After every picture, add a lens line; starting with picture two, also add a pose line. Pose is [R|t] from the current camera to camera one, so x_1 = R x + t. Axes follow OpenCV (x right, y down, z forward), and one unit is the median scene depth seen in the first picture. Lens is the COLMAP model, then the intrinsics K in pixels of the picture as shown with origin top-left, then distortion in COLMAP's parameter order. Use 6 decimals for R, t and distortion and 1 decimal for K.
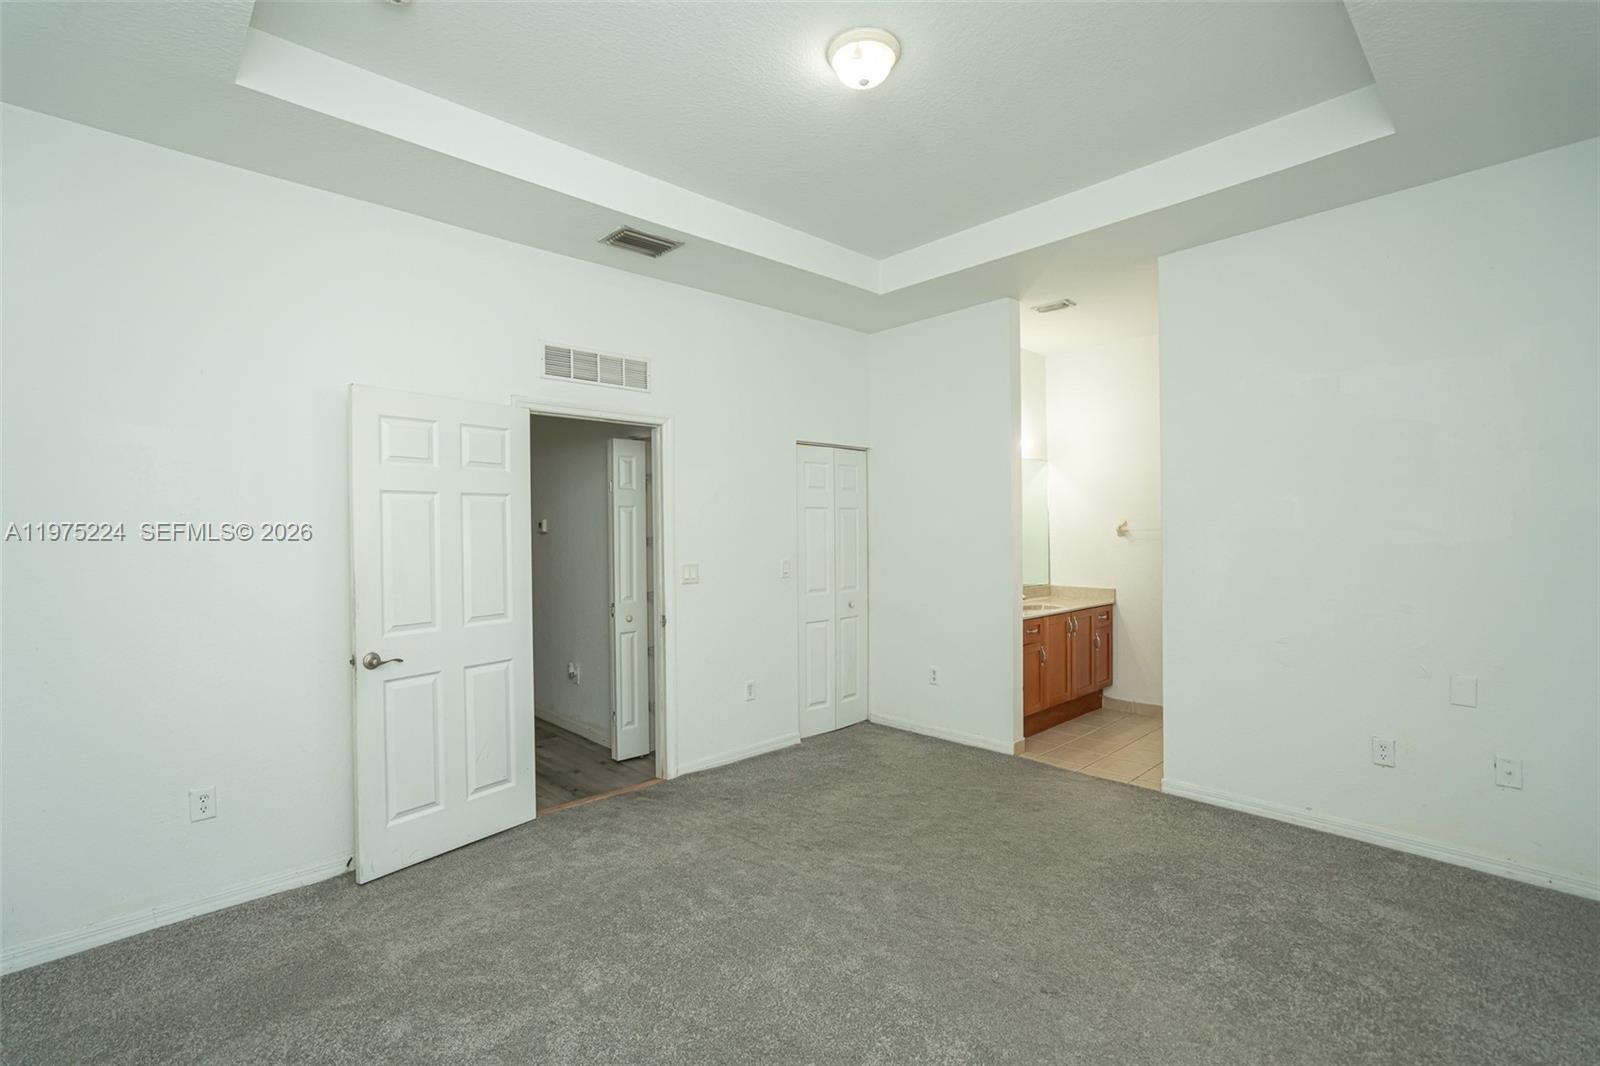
lens RADIAL K [[727.7, 0, 800.0], [0, 727.7, 533.0], [0, 0, 1]] dist [-0.024882, 0.015443]
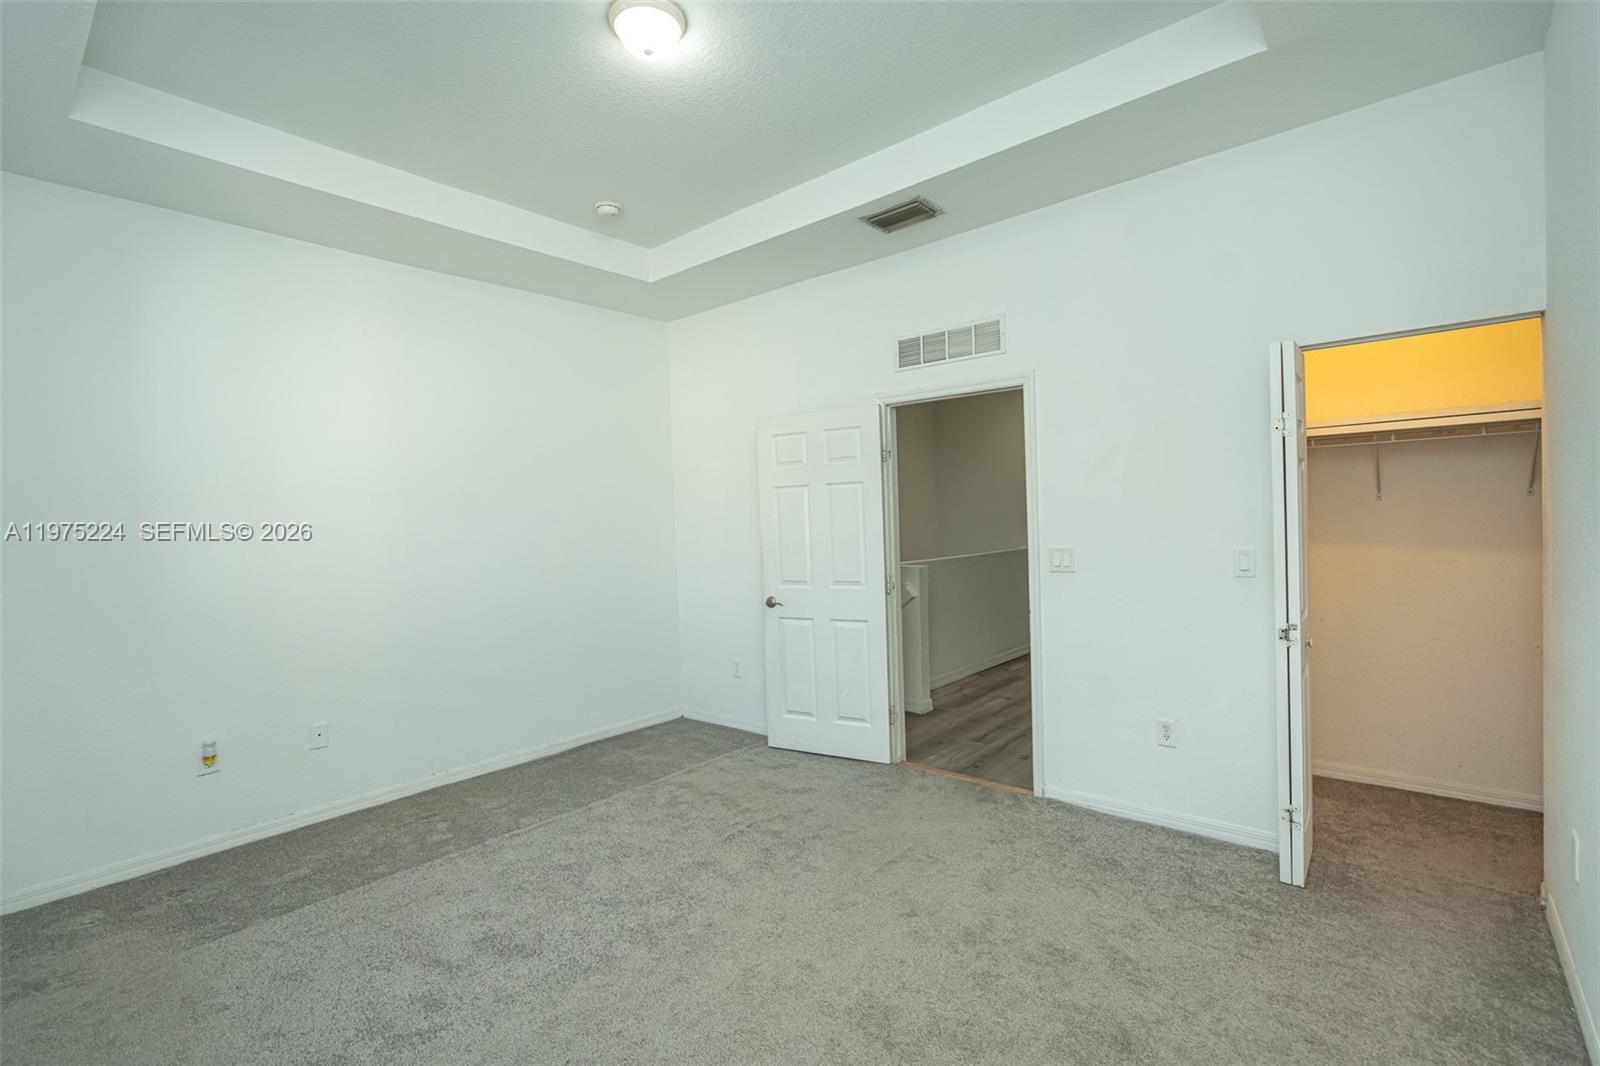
lens RADIAL K [[719.3, 0, 803.1], [0, 719.3, 530.6], [0, 0, 1]] dist [-0.020619, -0.000097]
pose [[0.118771, 0.025416, -0.992596, 0.700082], [0.026139, 0.999246, 0.028714, -0.008781], [0.992578, -0.029356, 0.118017, 0.711303]]
